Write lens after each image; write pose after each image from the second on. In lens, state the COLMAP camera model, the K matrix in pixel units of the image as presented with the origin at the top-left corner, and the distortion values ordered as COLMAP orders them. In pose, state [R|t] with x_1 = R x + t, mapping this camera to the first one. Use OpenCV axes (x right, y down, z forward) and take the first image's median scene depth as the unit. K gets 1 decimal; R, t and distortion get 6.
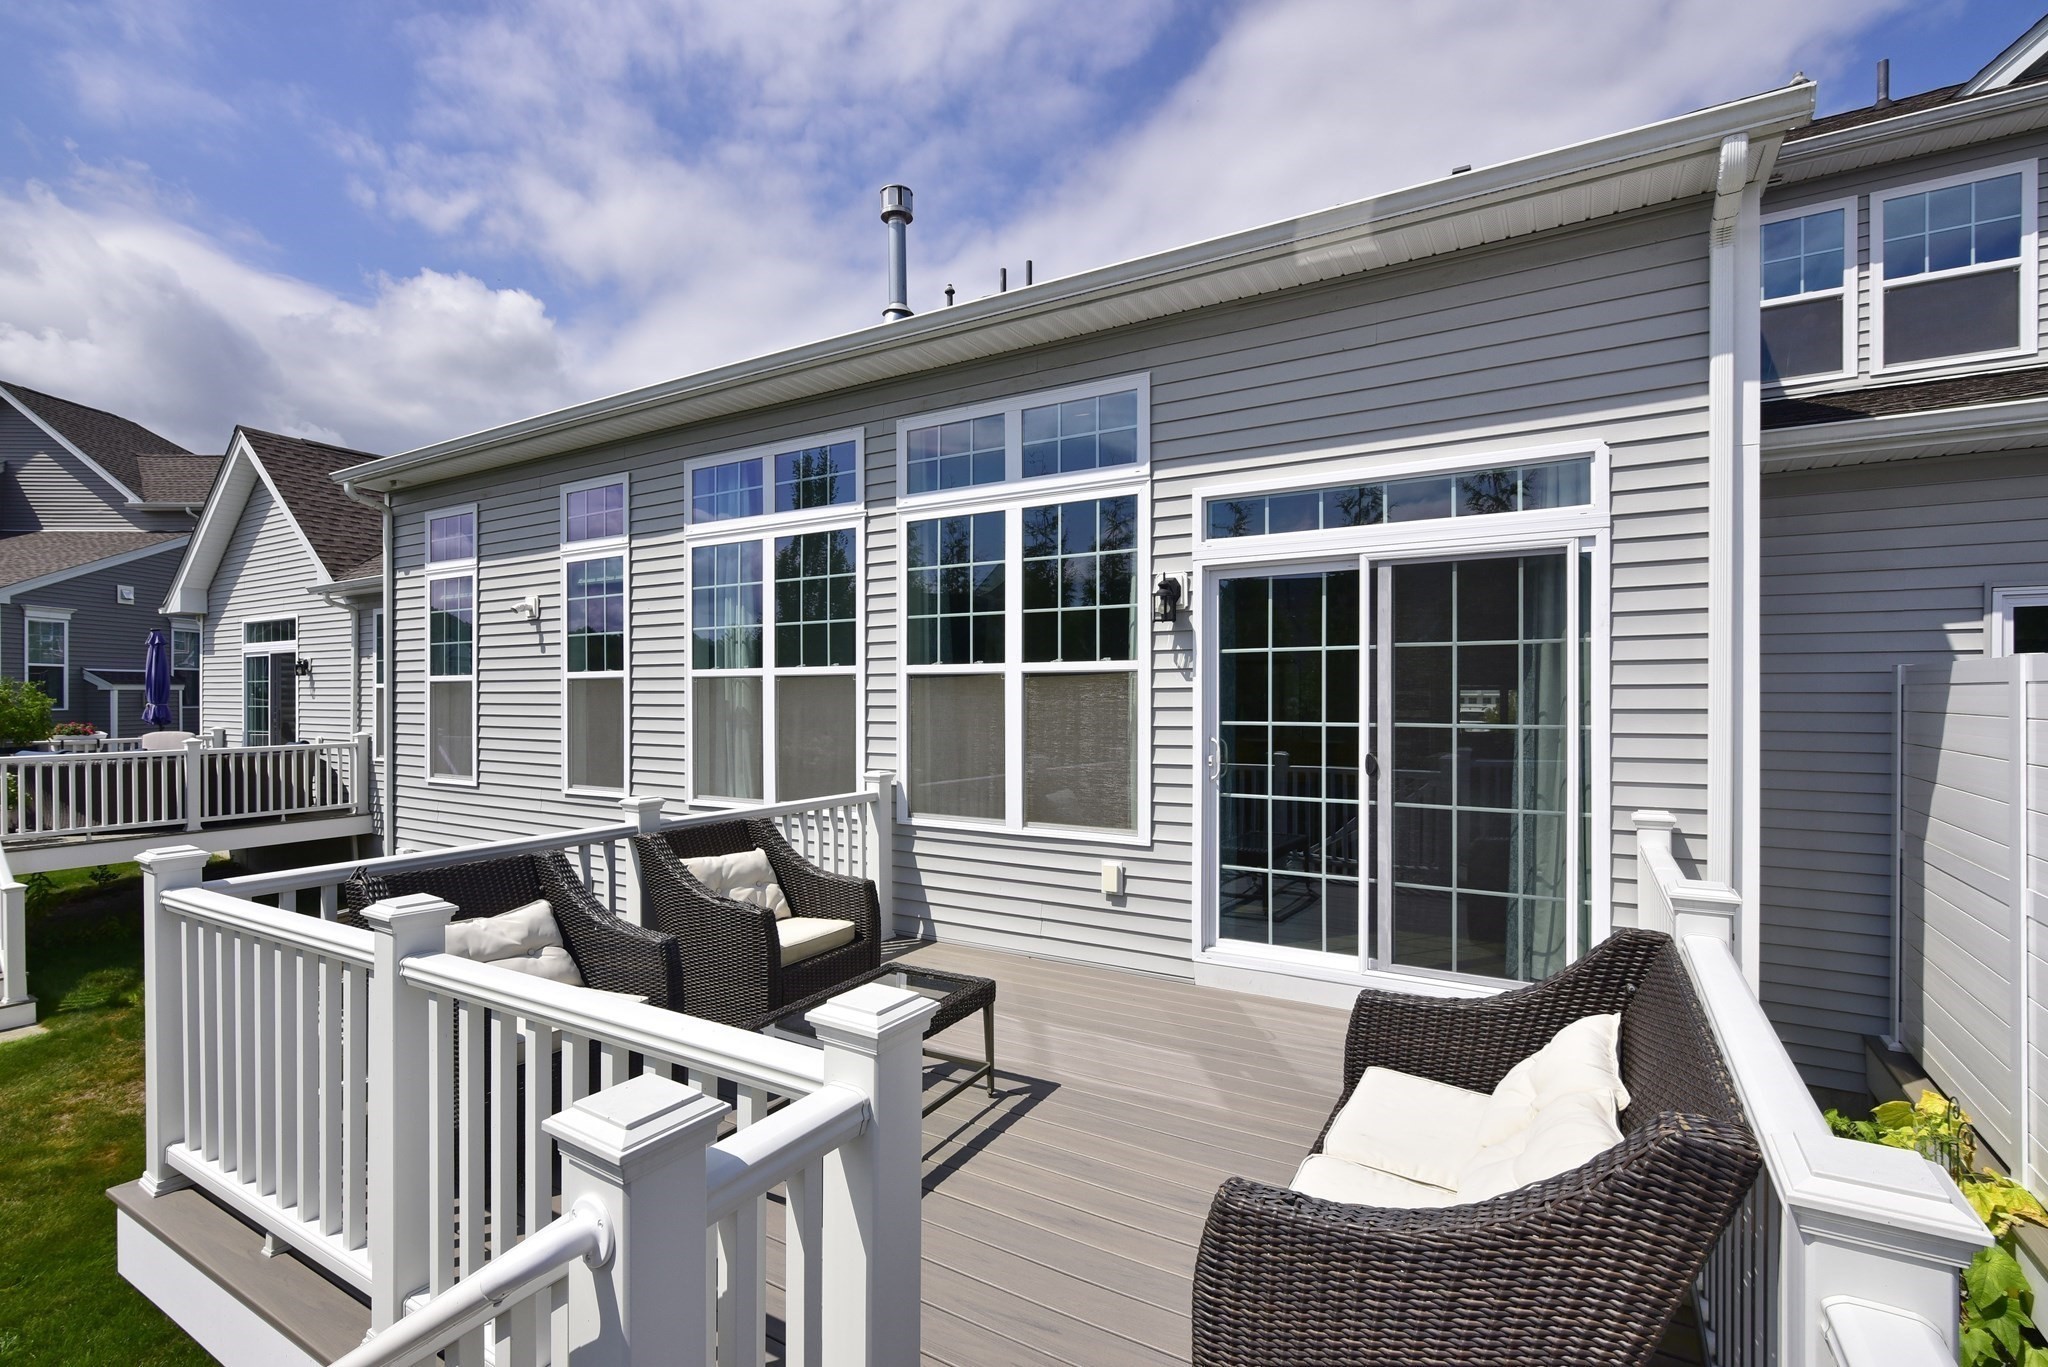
lens RADIAL K [[974.5, 0, 947.2], [0, 974.5, 681.3], [0, 0, 1]] dist [-0.001226, 0.001011]
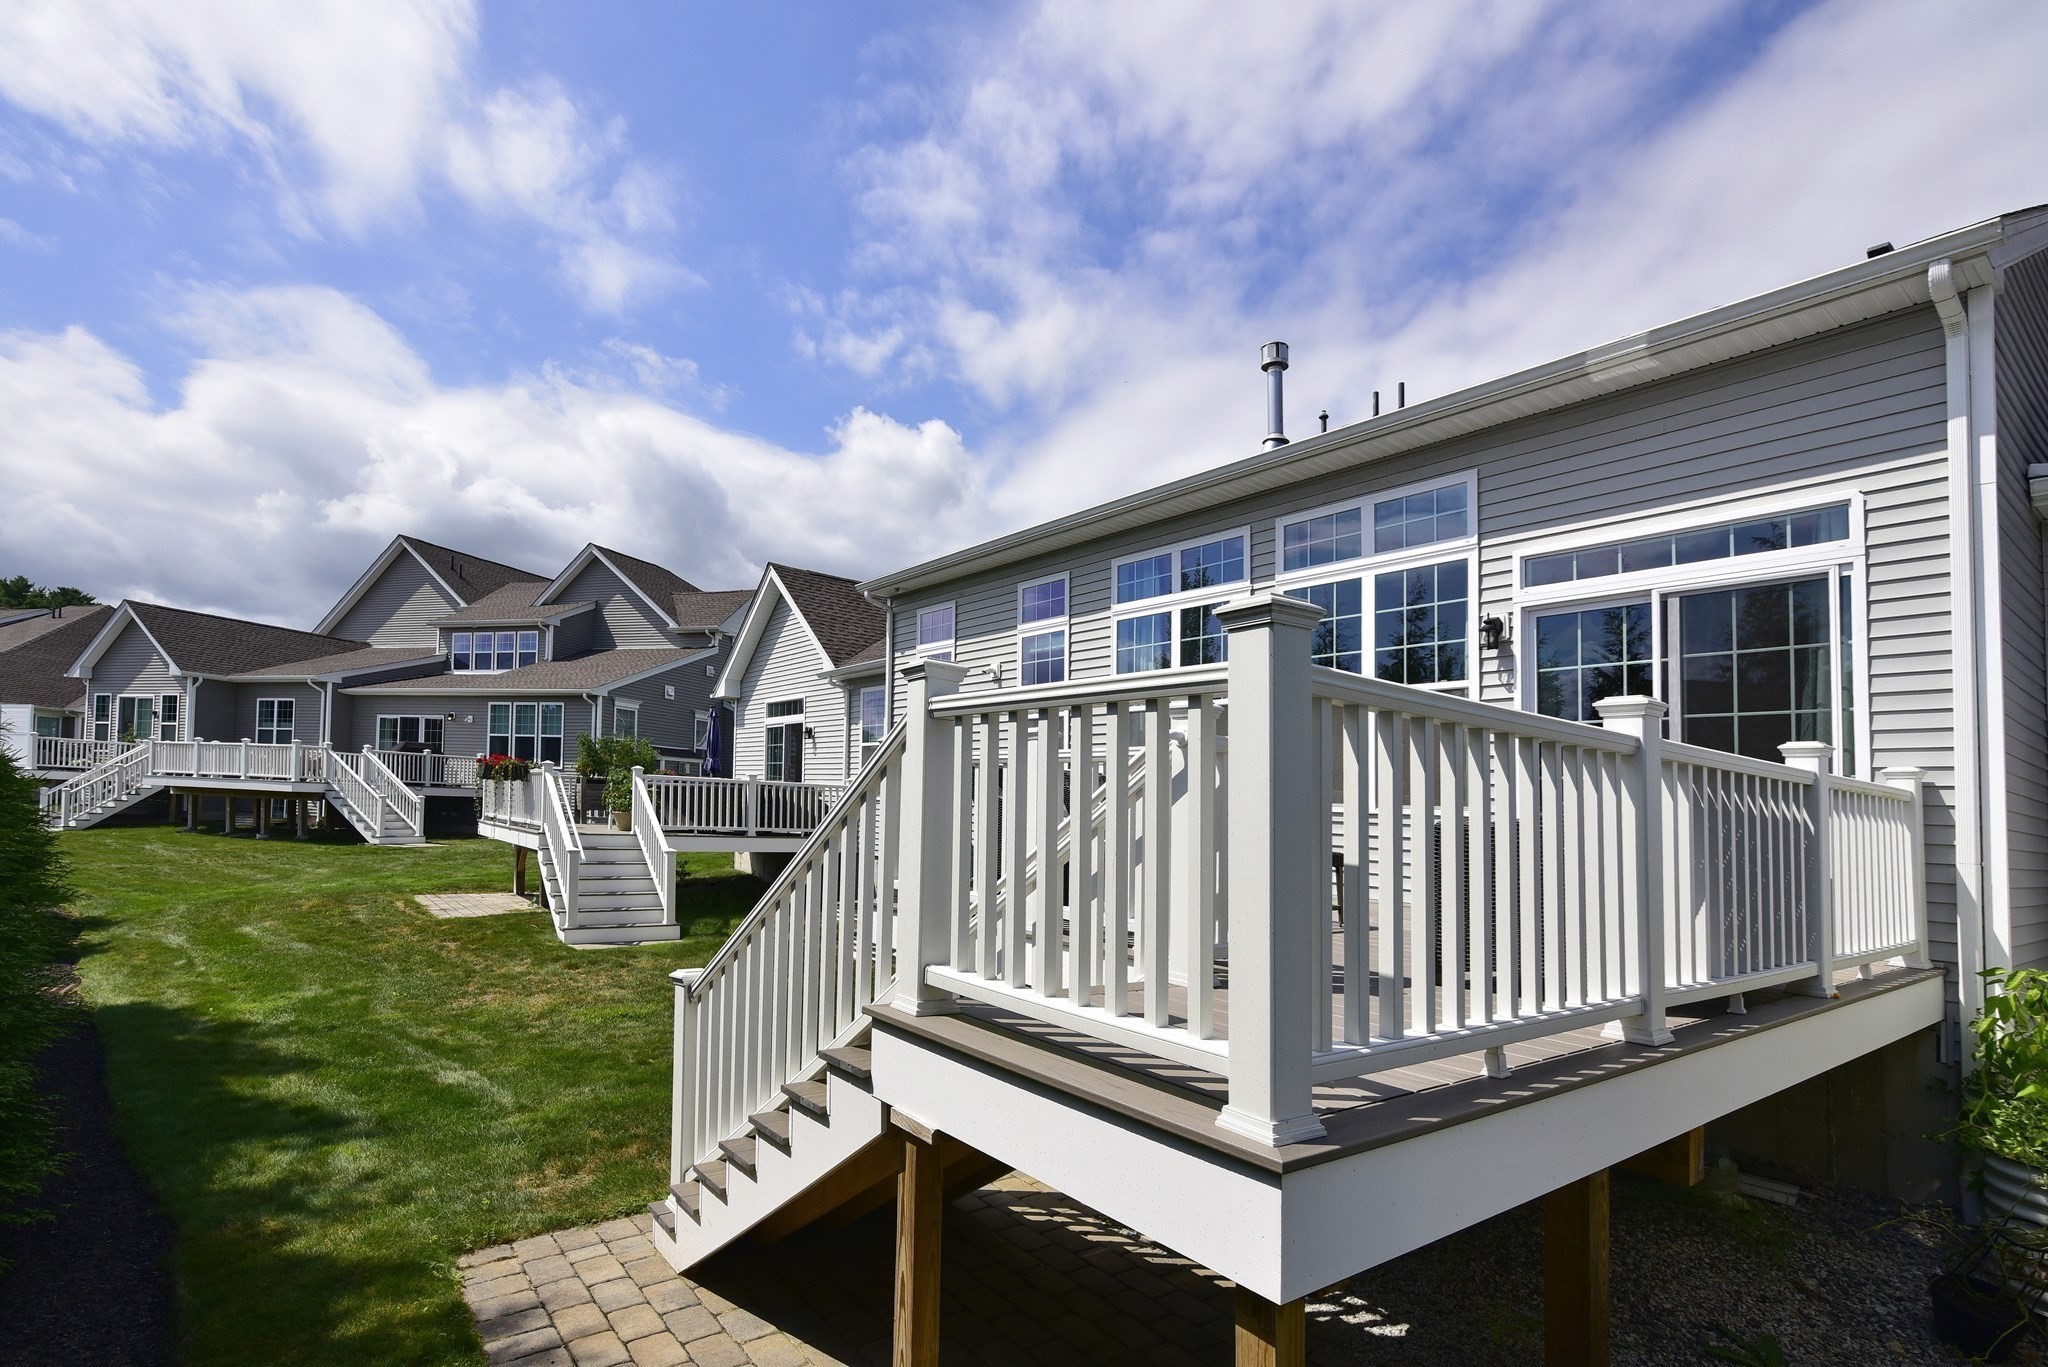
lens RADIAL K [[974.5, 0, 947.2], [0, 974.5, 681.3], [0, 0, 1]] dist [-0.001226, 0.001011]
pose [[0.932205, -0.000795, -0.361930, 0.014413], [-0.045848, 0.991682, -0.120266, 0.163141], [0.359015, 0.128706, 0.924415, -0.450494]]
